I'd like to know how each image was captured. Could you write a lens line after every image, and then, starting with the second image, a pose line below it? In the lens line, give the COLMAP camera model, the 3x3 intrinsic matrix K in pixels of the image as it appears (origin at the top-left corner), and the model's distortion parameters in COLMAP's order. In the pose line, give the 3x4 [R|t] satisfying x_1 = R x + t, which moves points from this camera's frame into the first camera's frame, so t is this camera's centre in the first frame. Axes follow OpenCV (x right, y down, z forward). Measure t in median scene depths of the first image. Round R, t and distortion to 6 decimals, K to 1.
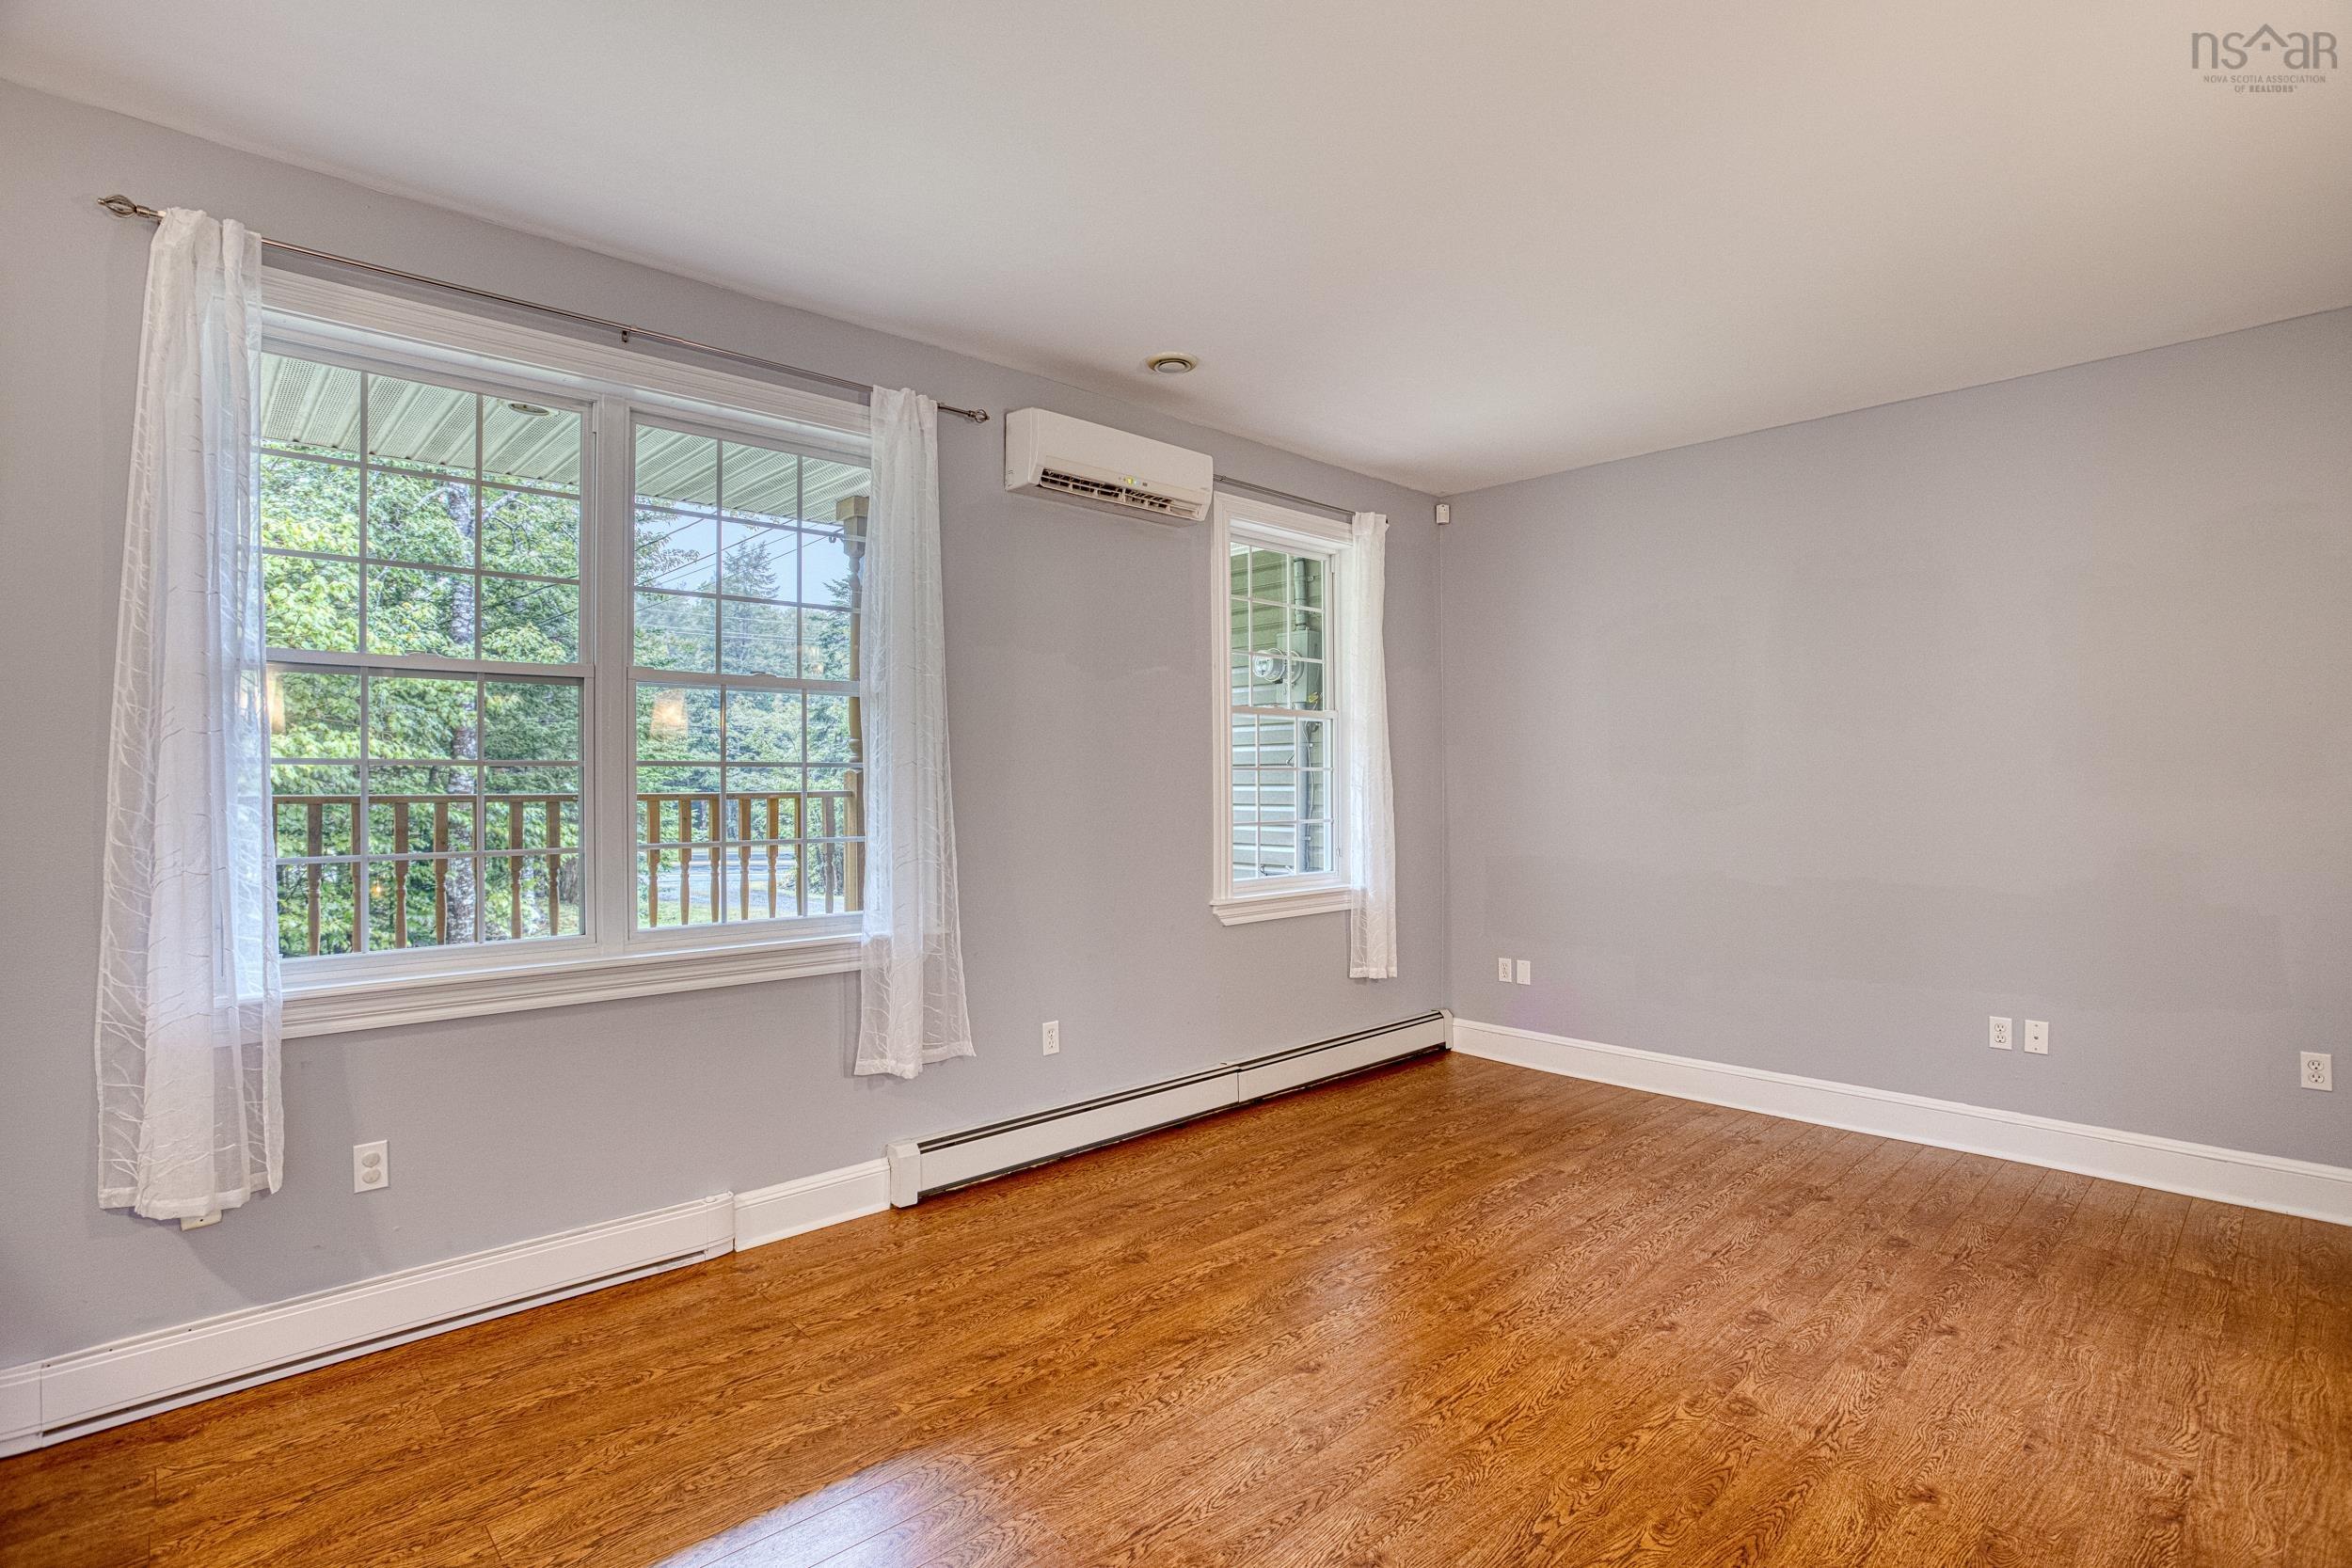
lens RADIAL K [[1137.7, 0, 1188.5], [0, 1137.7, 781.6], [0, 0, 1]] dist [-0.072267, 0.032106]
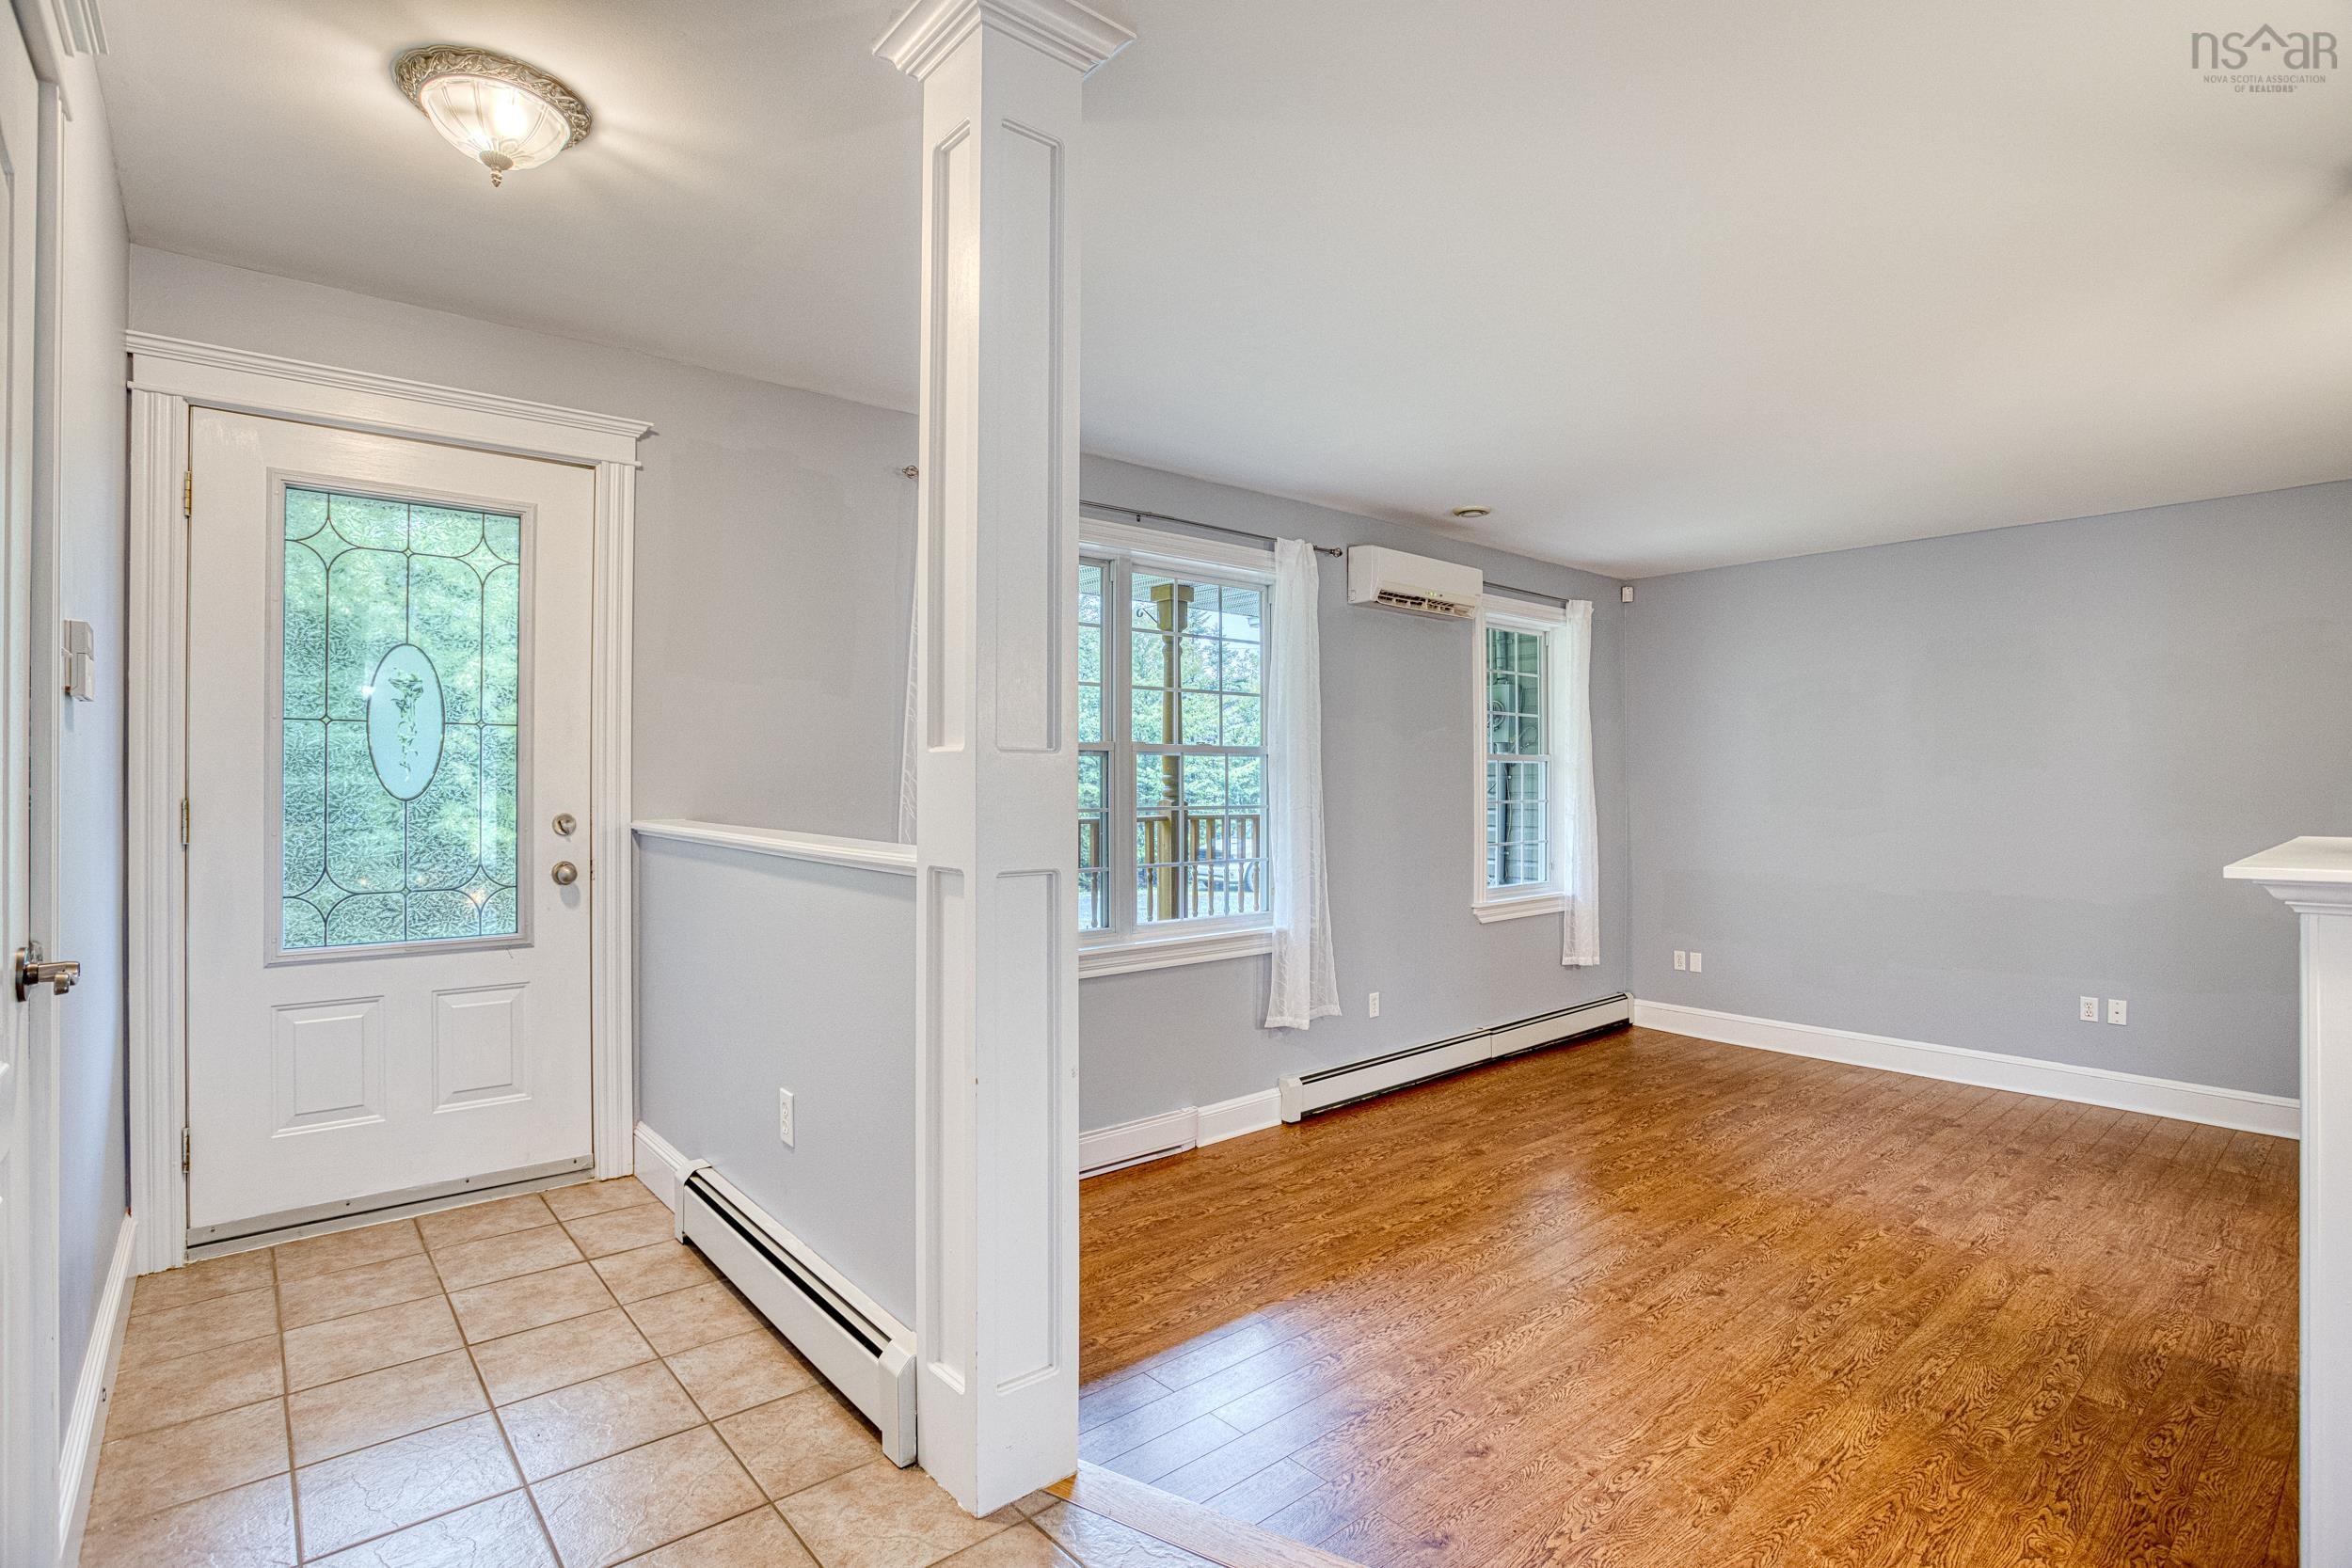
lens RADIAL K [[1137.7, 0, 1188.5], [0, 1137.7, 781.6], [0, 0, 1]] dist [-0.072267, 0.032106]
pose [[0.998742, 0.003365, -0.050028, -0.322045], [-0.003331, 0.999994, 0.000767, -0.048952], [0.050031, -0.000599, 0.998748, -0.429085]]
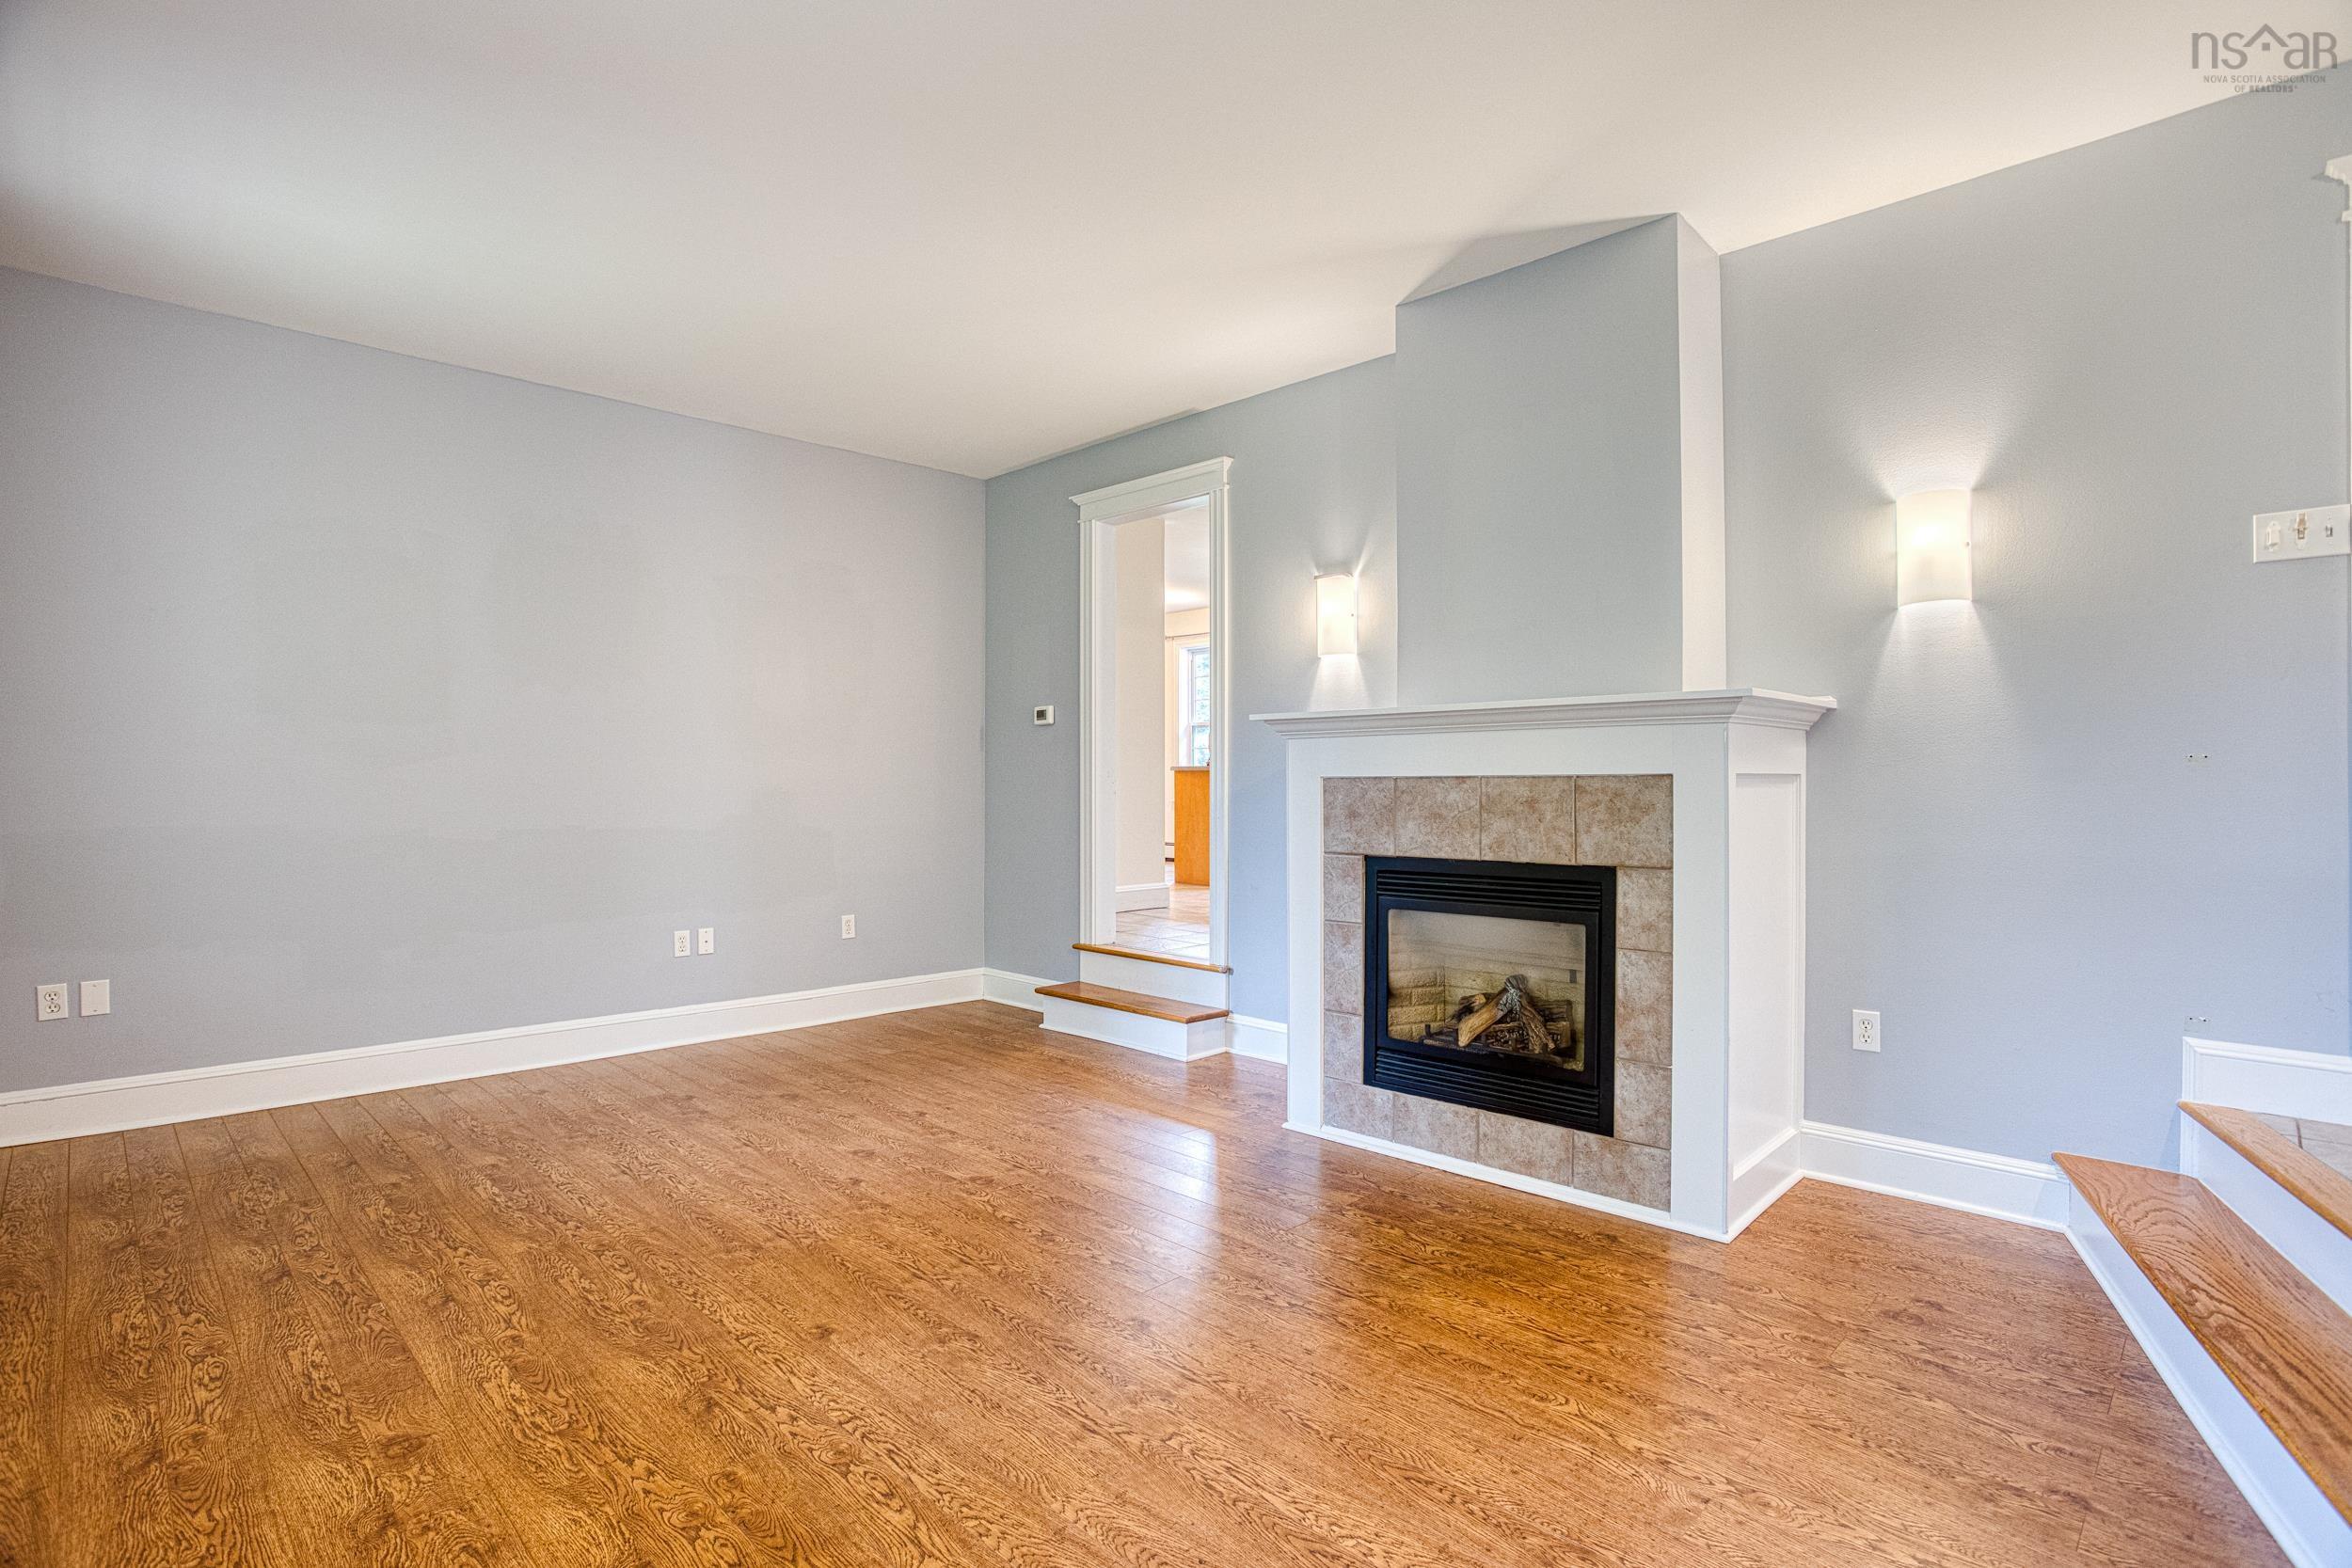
lens RADIAL K [[1127.8, 0, 1186.2], [0, 1127.8, 792.7], [0, 0, 1]] dist [-0.073561, 0.029626]
pose [[-0.031127, -0.004384, 0.999506, -0.598584], [-0.001016, 0.999990, 0.004354, 0.062853], [-0.999515, -0.000880, -0.031132, 0.554193]]
